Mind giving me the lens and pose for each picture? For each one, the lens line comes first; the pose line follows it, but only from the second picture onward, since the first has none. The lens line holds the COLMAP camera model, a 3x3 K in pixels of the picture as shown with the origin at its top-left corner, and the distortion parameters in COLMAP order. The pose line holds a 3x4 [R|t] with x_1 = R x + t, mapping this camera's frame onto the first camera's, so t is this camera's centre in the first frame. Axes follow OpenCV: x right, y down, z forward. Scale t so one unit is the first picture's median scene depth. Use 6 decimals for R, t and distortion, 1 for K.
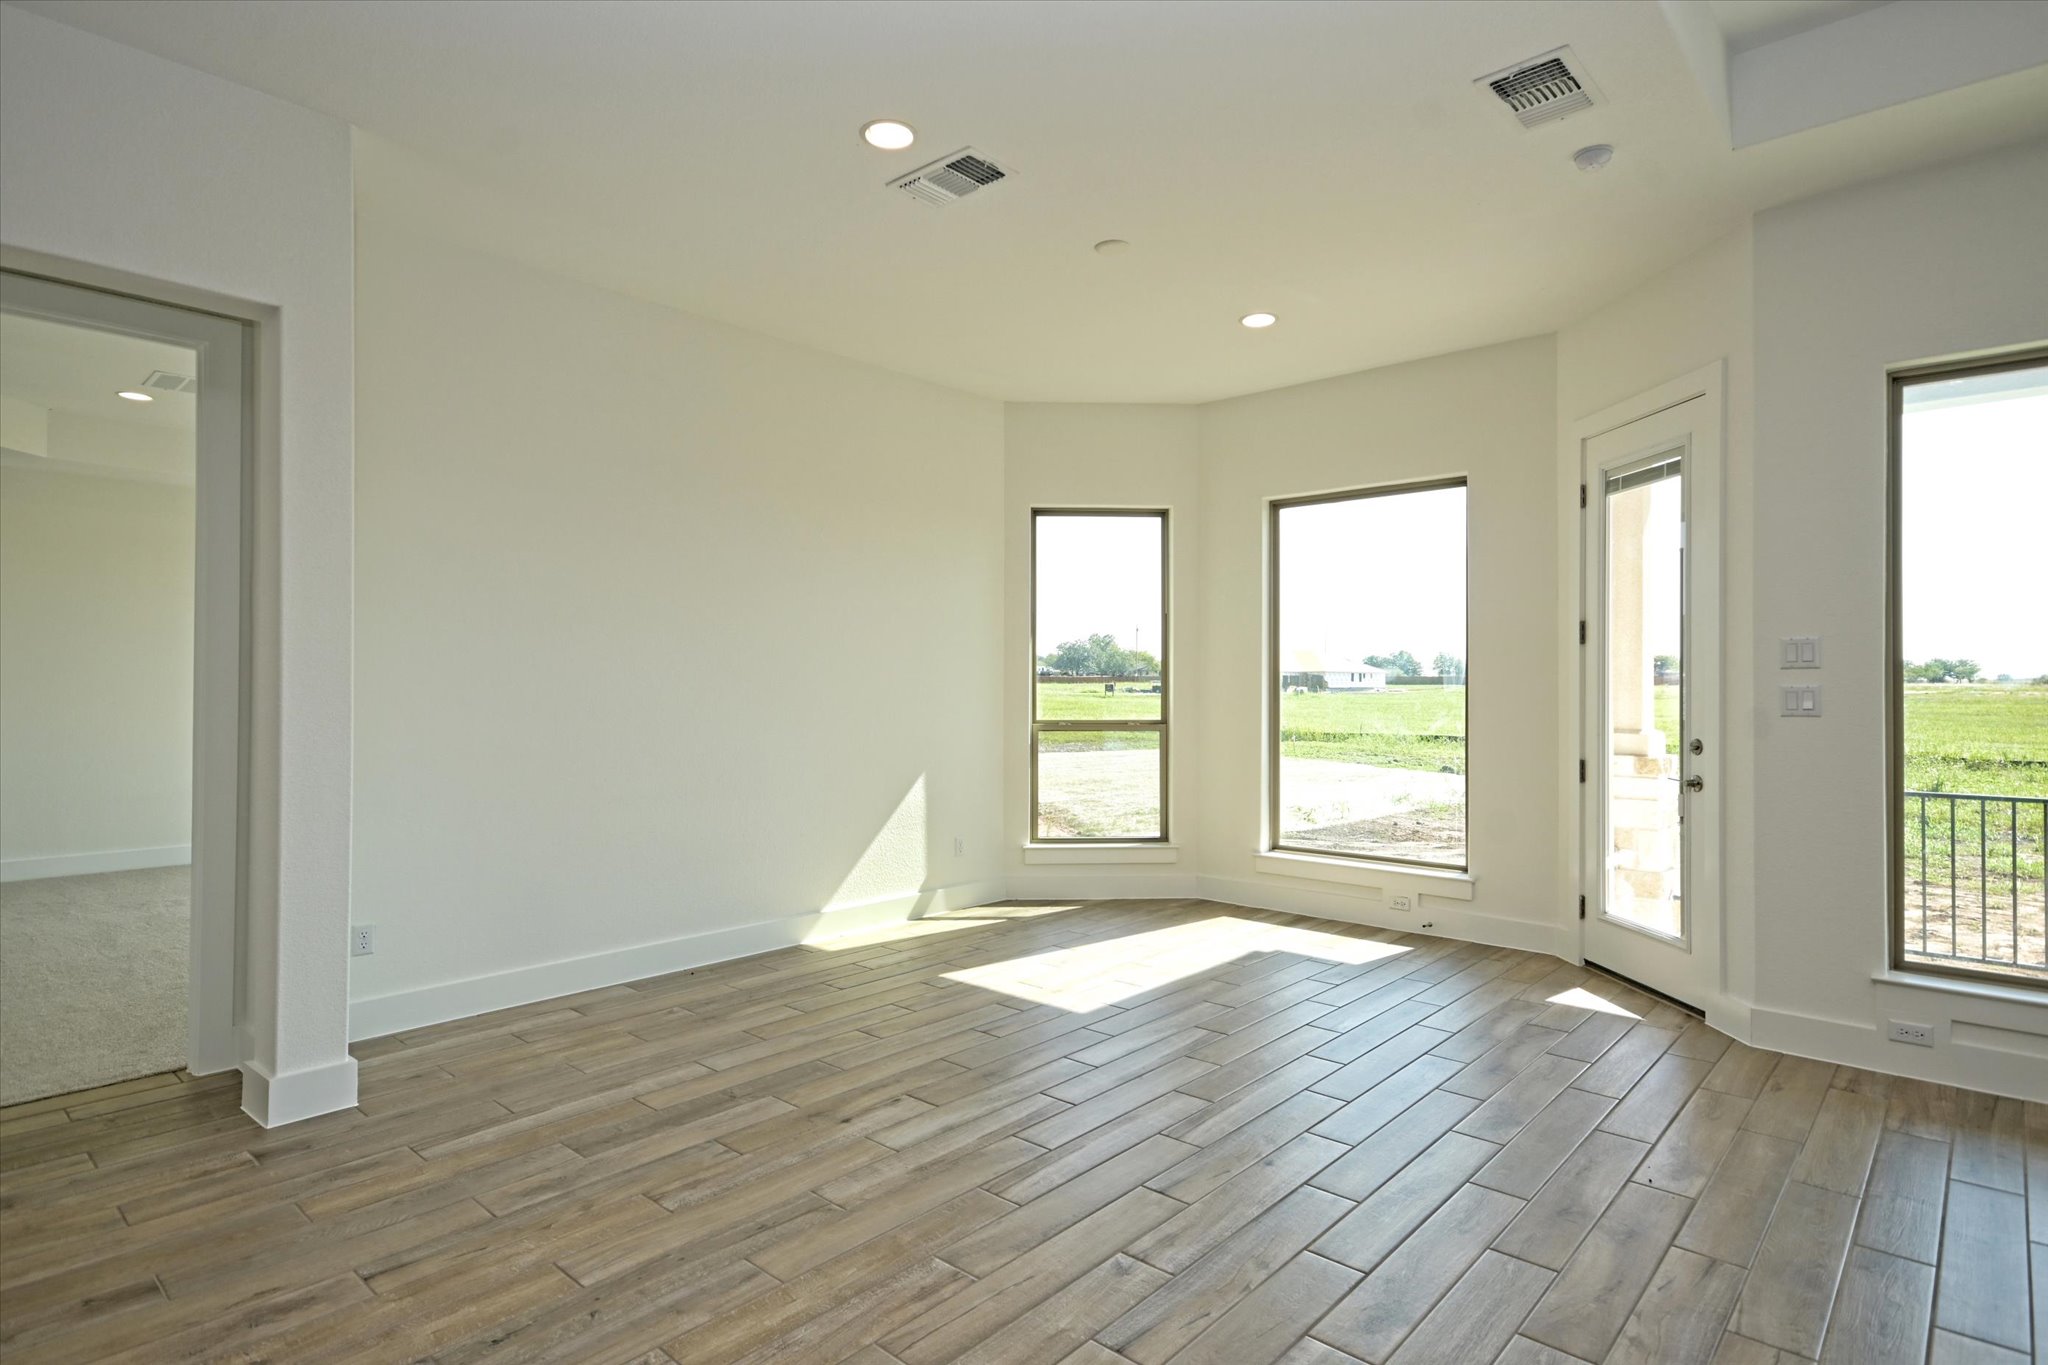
lens RADIAL K [[1056.8, 0, 1063.8], [0, 1056.8, 680.5], [0, 0, 1]] dist [0.014501, -0.001227]
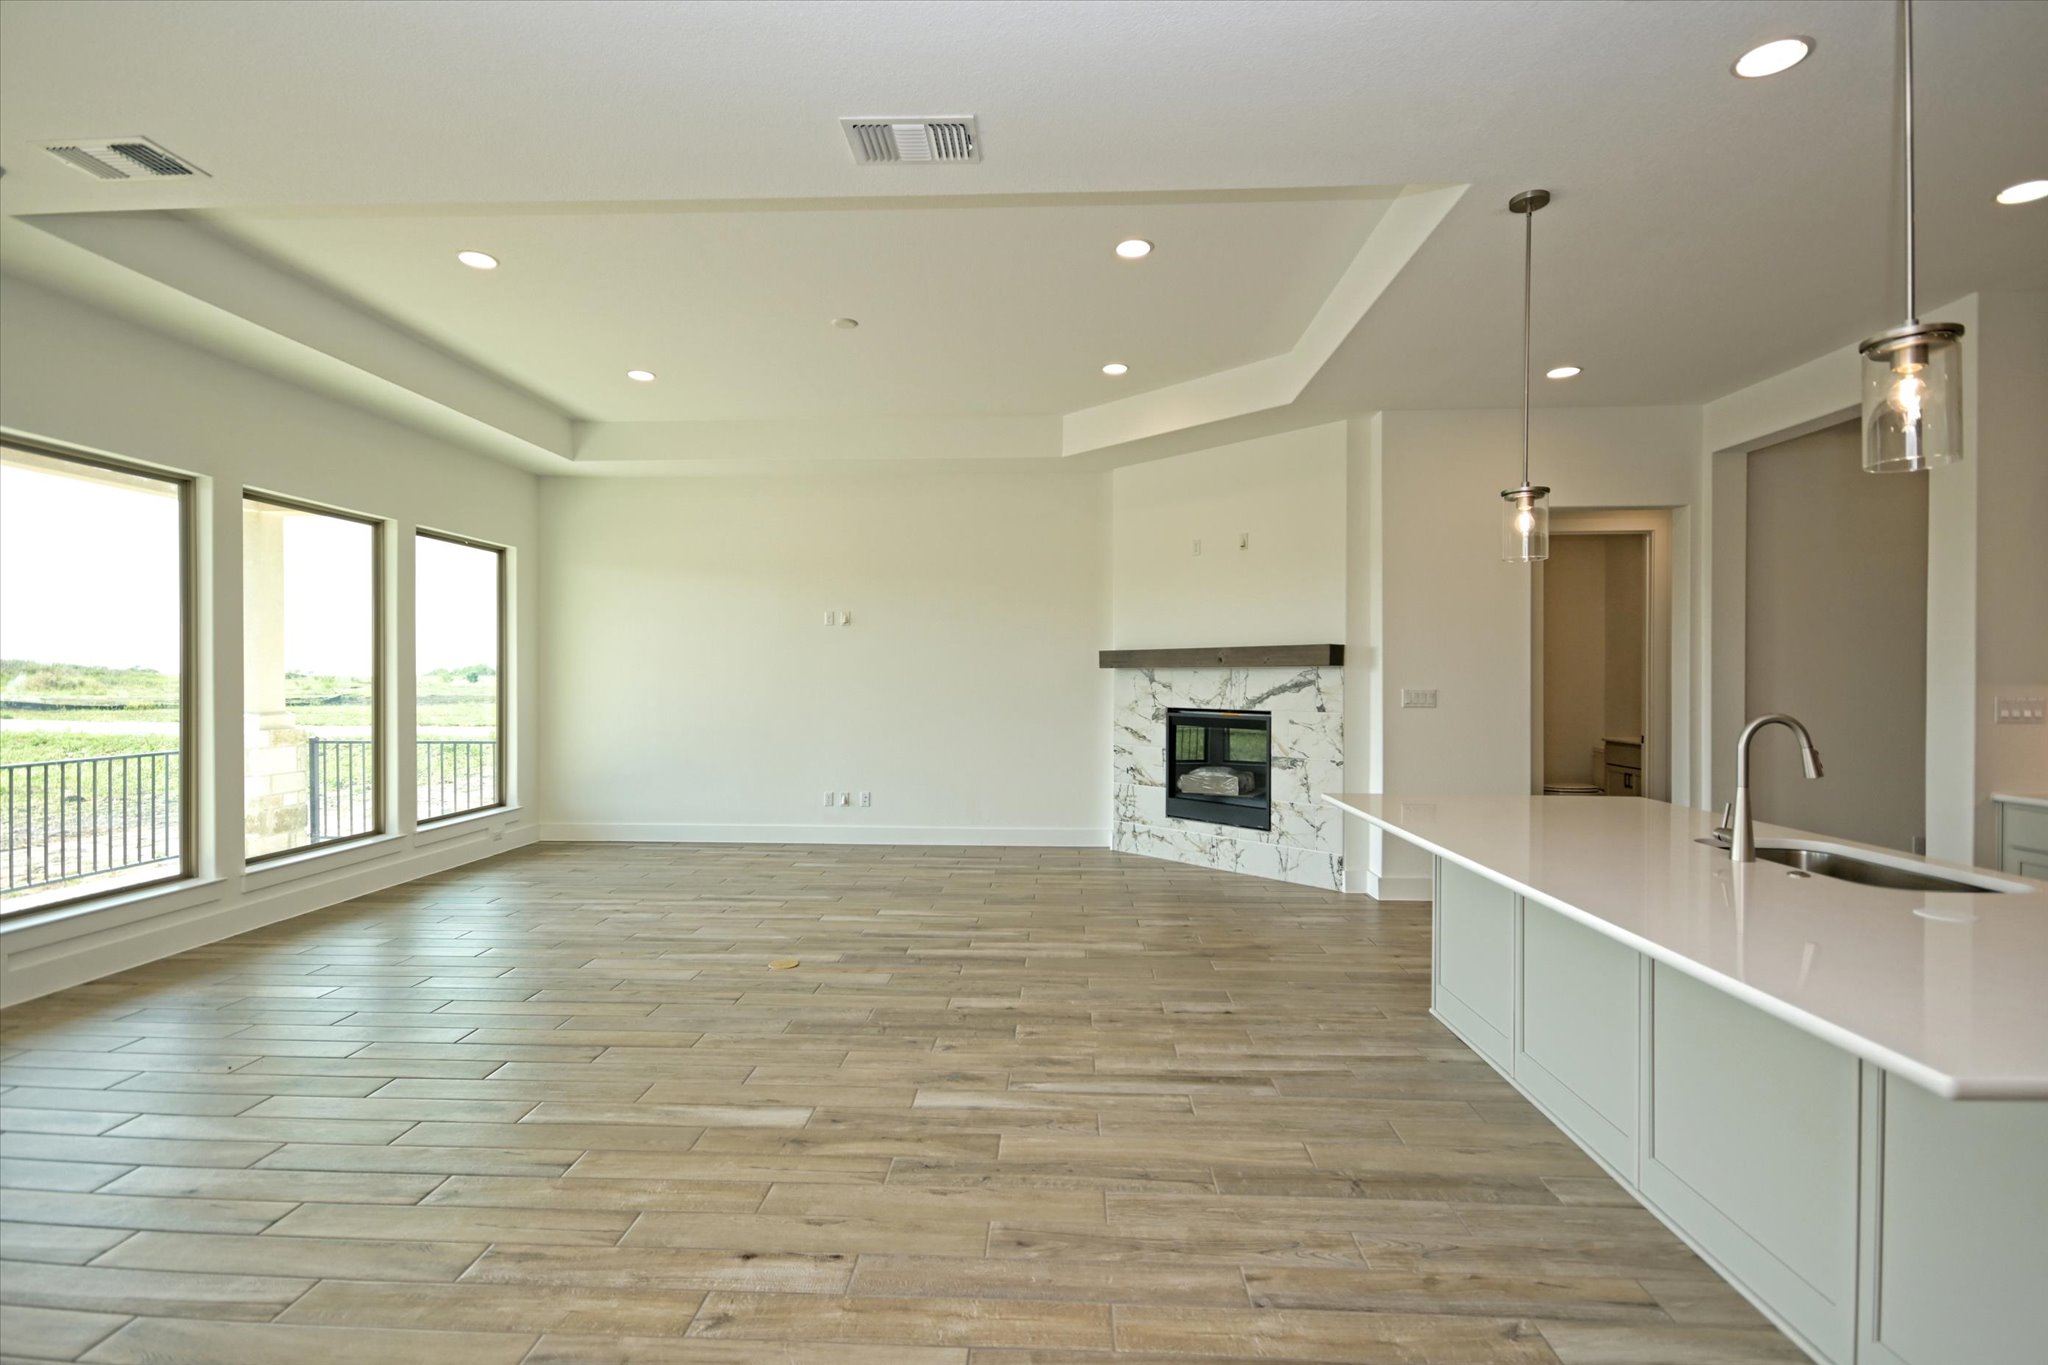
lens RADIAL K [[964.5, 0, 1021.5], [0, 964.5, 676.7], [0, 0, 1]] dist [0.012353, -0.004704]
pose [[-0.619266, -0.002201, 0.785178, -1.102485], [-0.003567, 0.999994, -0.000010, -0.009764], [-0.785173, -0.002807, -0.619270, 1.111968]]
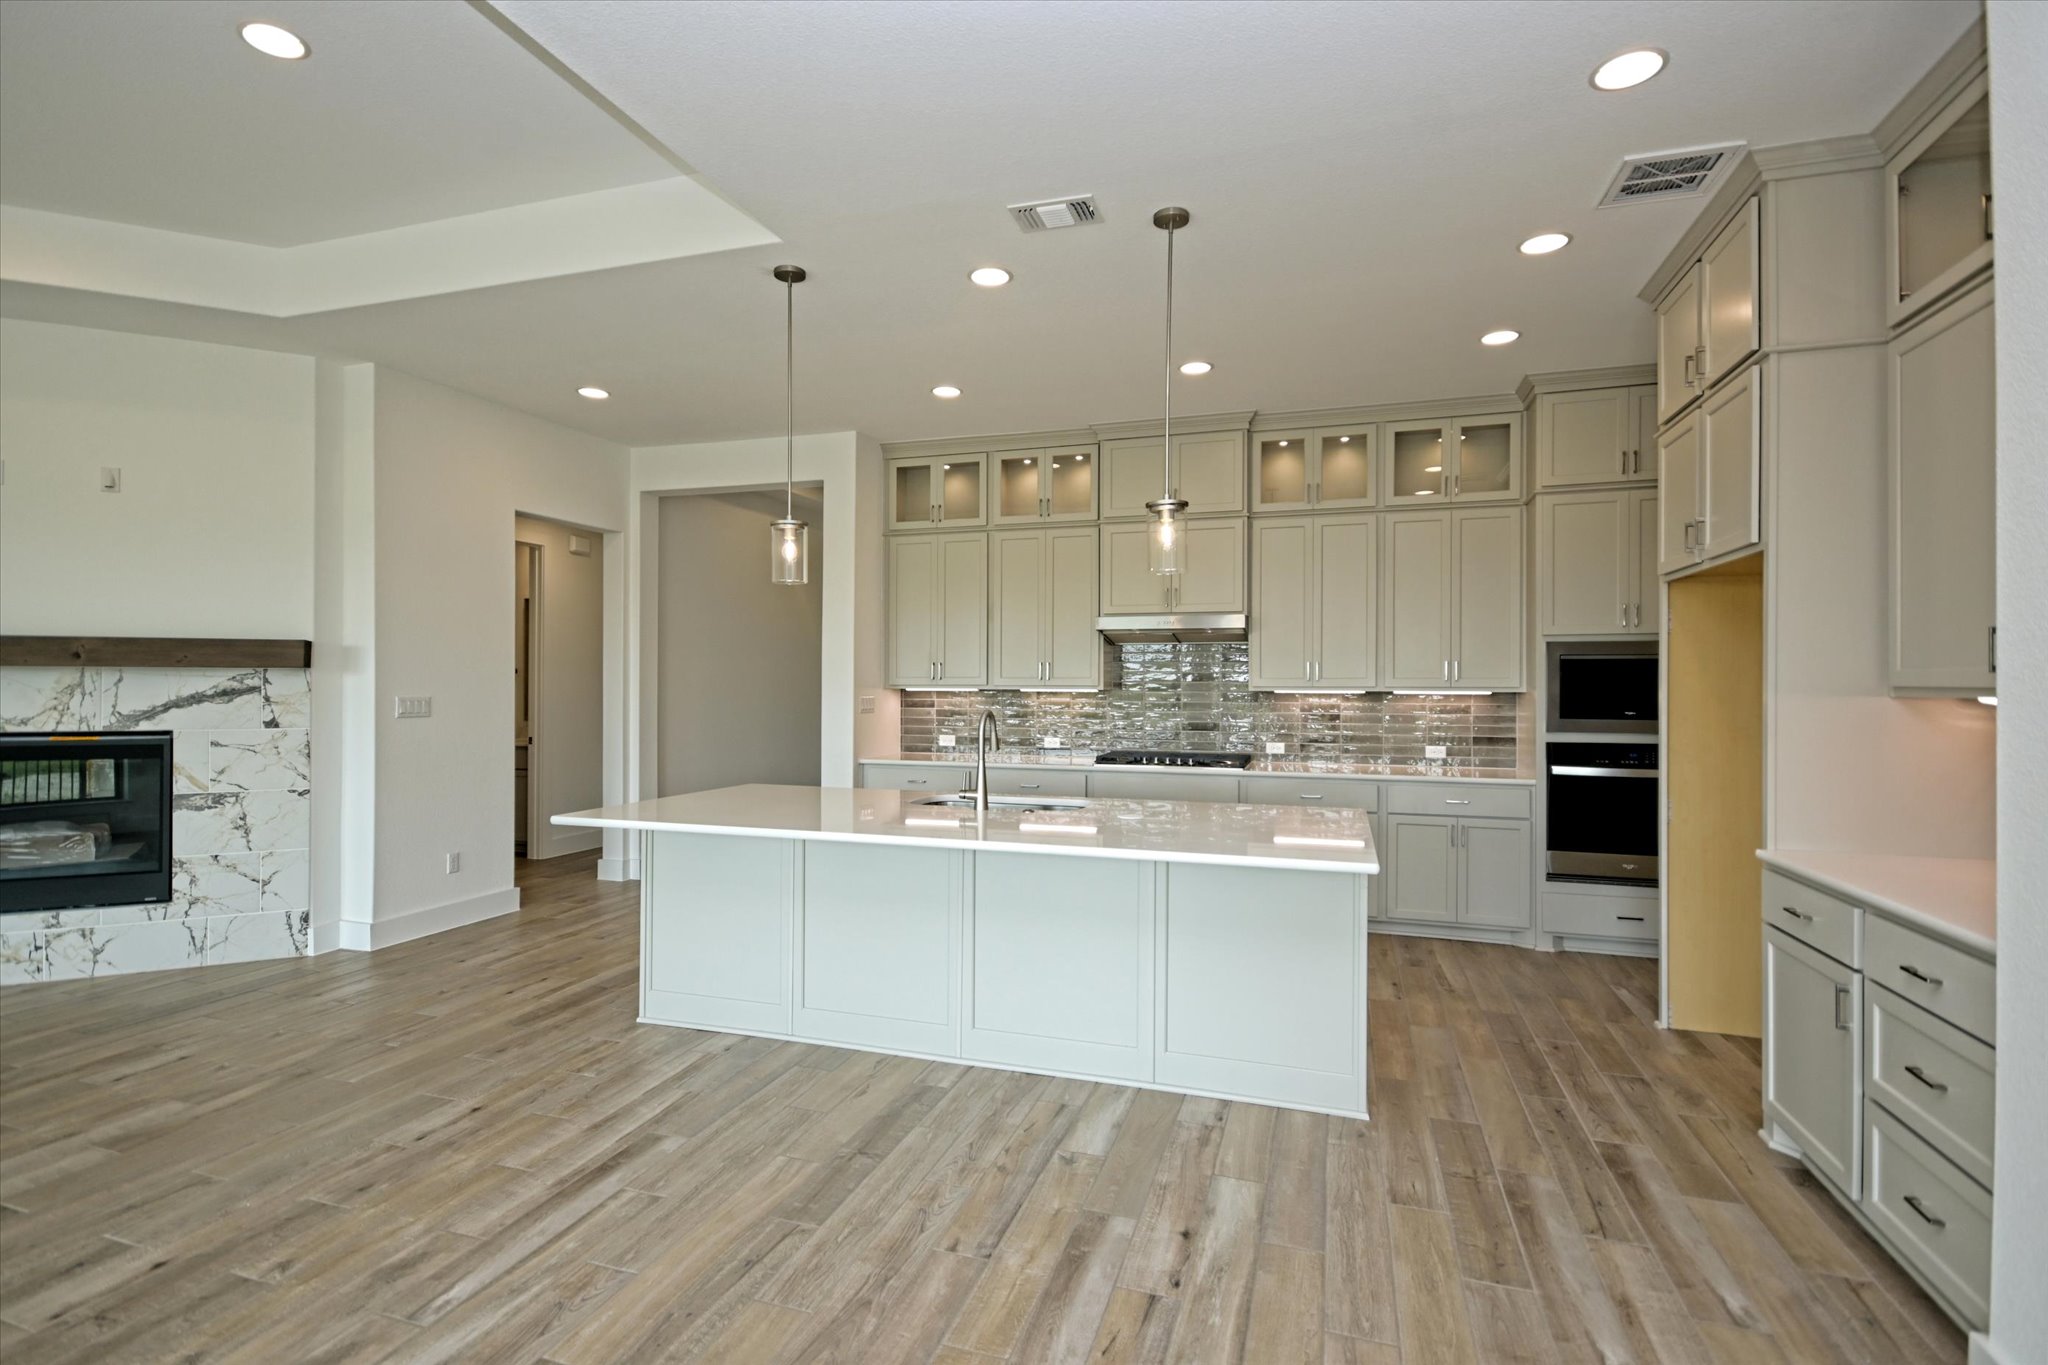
lens RADIAL K [[964.5, 0, 1023.9], [0, 964.5, 684.2], [0, 0, 1]] dist [0.012353, -0.004704]
pose [[-0.920235, -0.005275, -0.391332, -0.251513], [-0.005668, 0.999984, -0.000151, -0.016119], [0.391326, 0.002079, -0.920250, 1.294922]]
